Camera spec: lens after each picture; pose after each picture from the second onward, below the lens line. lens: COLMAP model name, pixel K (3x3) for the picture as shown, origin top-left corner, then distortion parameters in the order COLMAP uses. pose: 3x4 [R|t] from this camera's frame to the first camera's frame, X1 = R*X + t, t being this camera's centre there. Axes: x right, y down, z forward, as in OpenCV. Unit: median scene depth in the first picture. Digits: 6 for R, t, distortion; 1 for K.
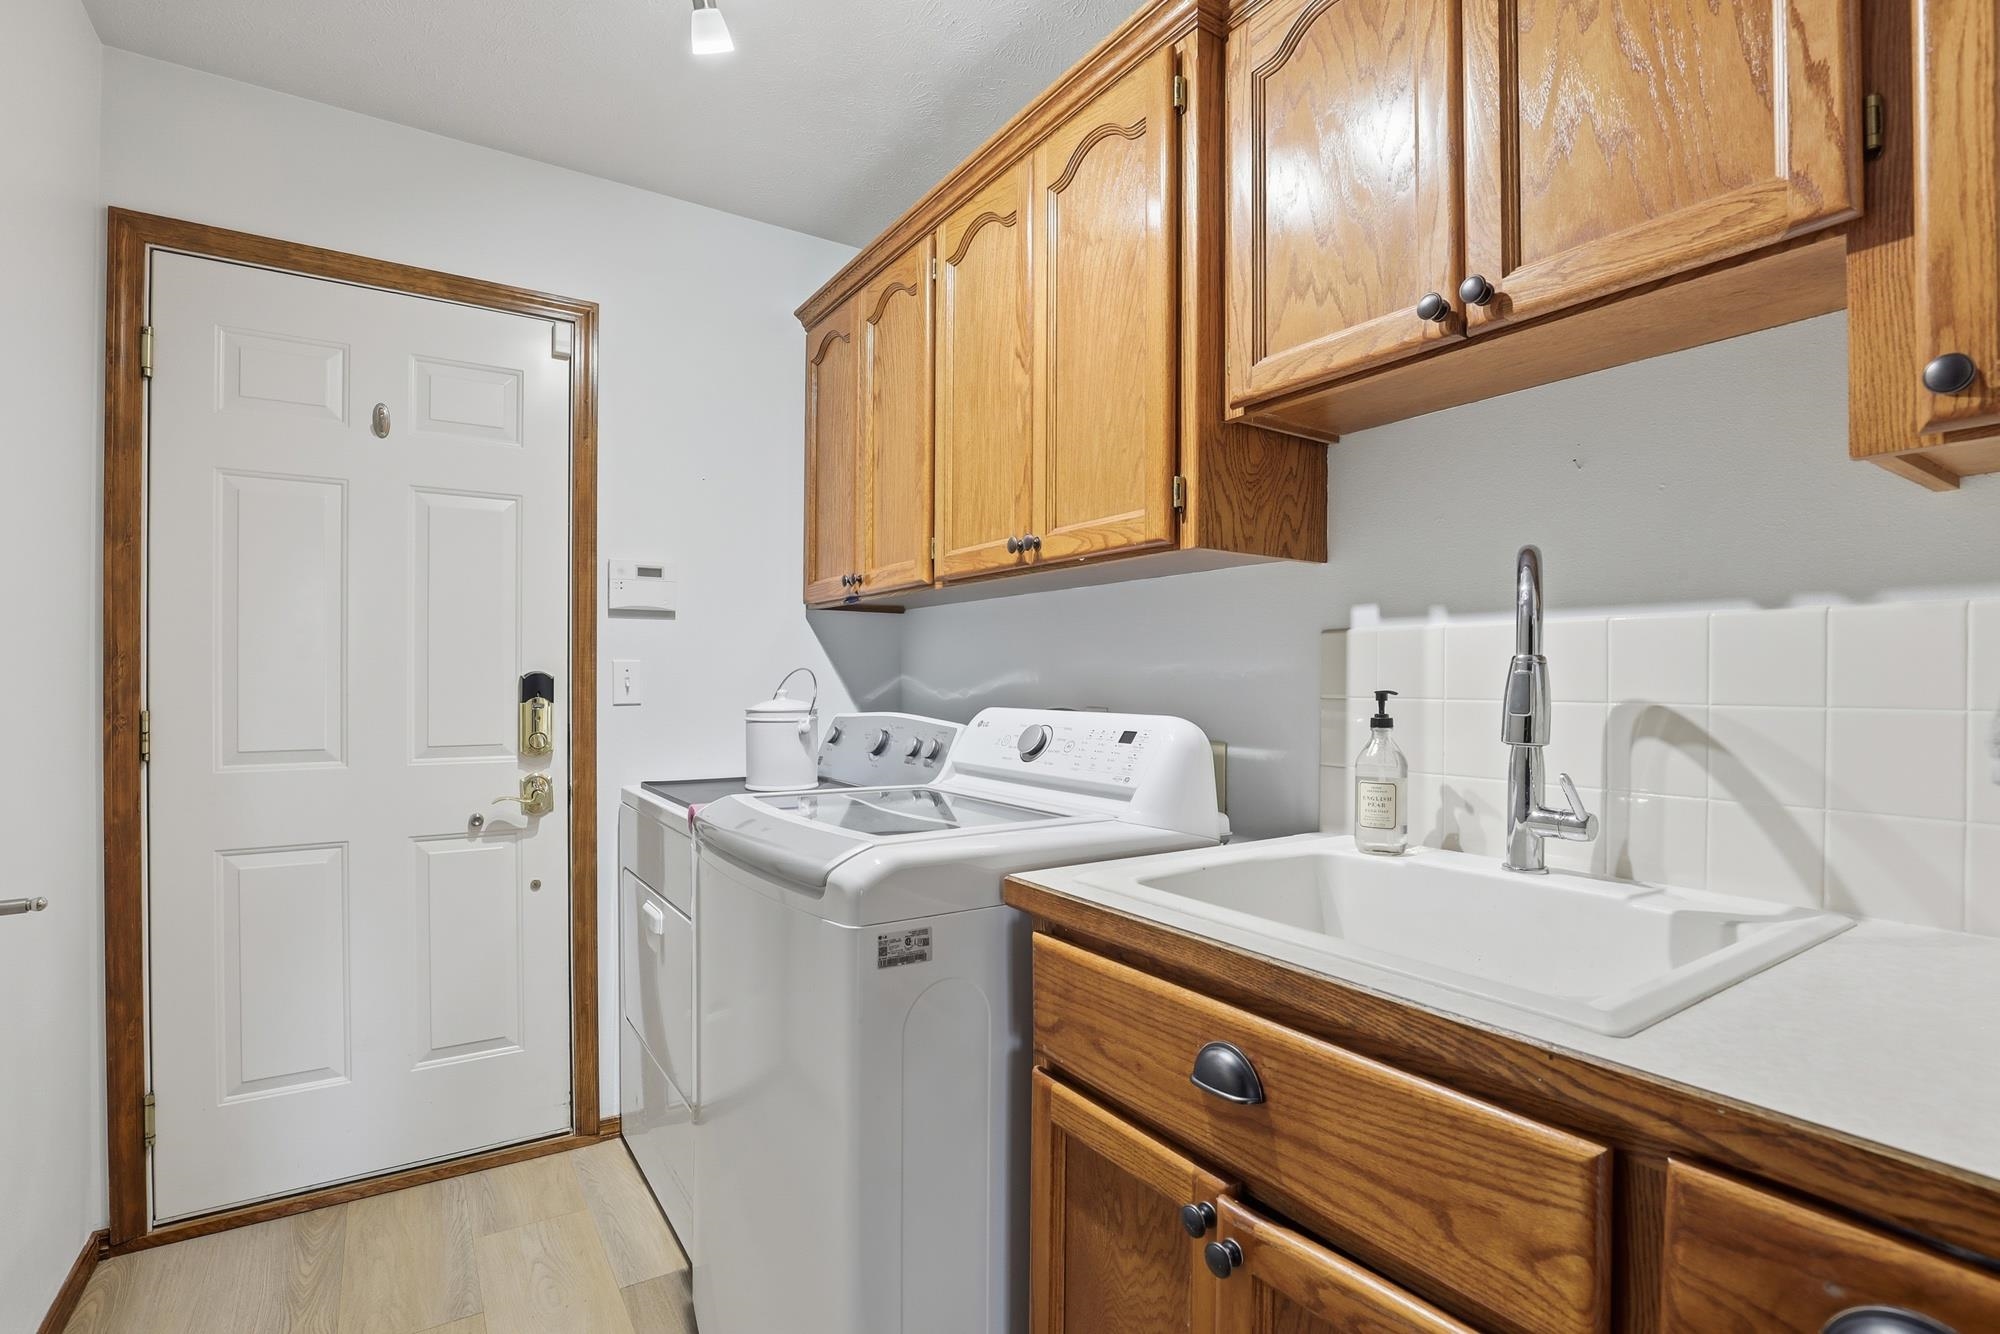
lens RADIAL K [[924.0, 0, 1000.0], [0, 924.0, 679.3], [0, 0, 1]] dist [-0.036681, 0.005231]
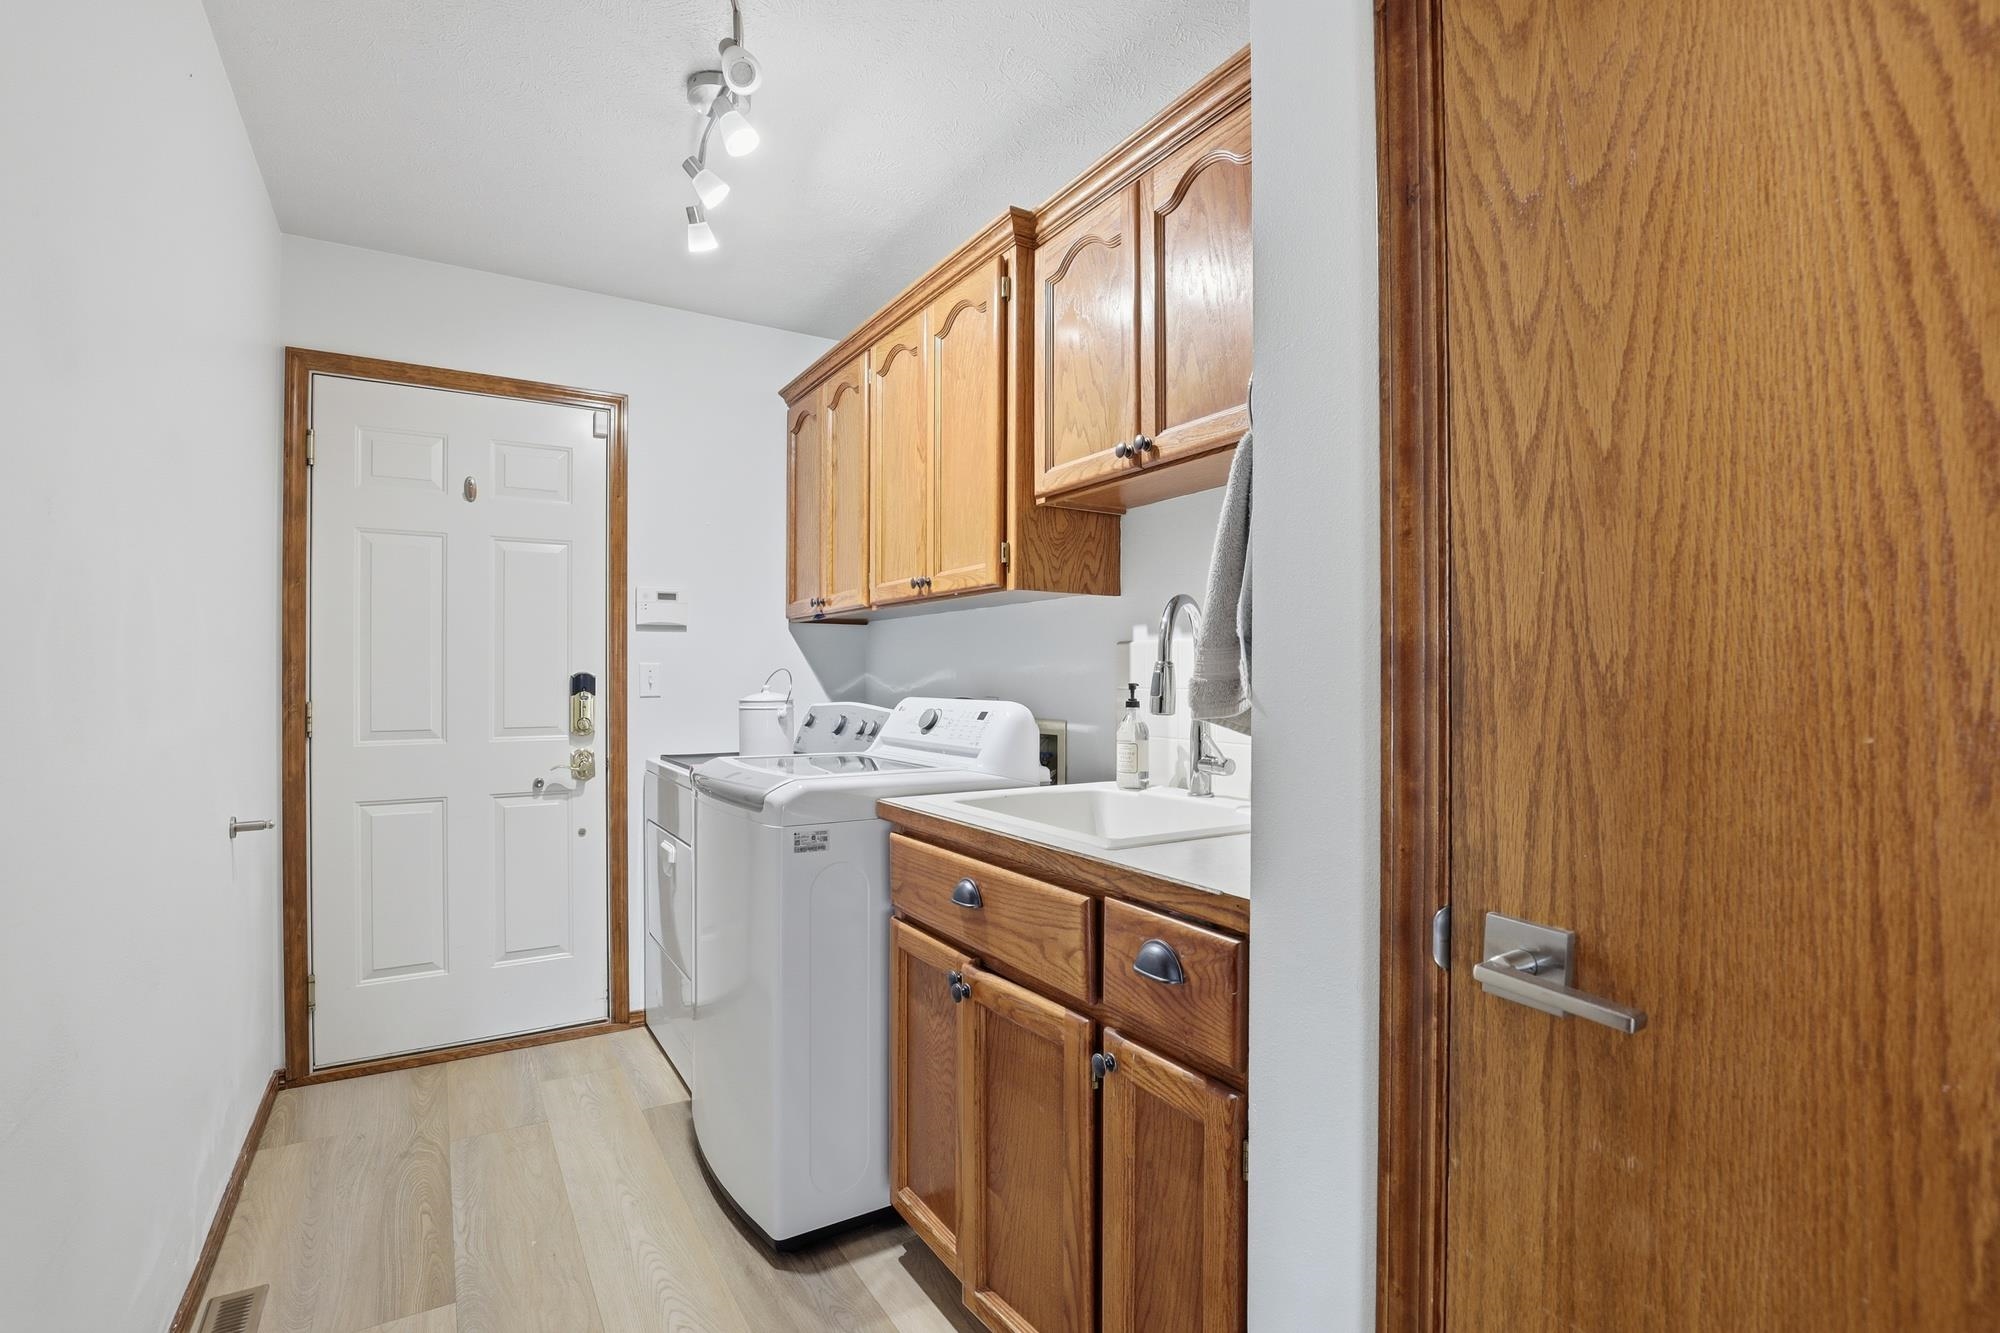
lens RADIAL K [[924.0, 0, 1001.4], [0, 924.0, 667.4], [0, 0, 1]] dist [-0.036681, 0.005231]
pose [[0.999549, -0.005114, -0.029587, 0.179231], [0.004857, 0.999950, -0.008780, -0.001204], [0.029631, 0.008632, 0.999524, -0.397679]]
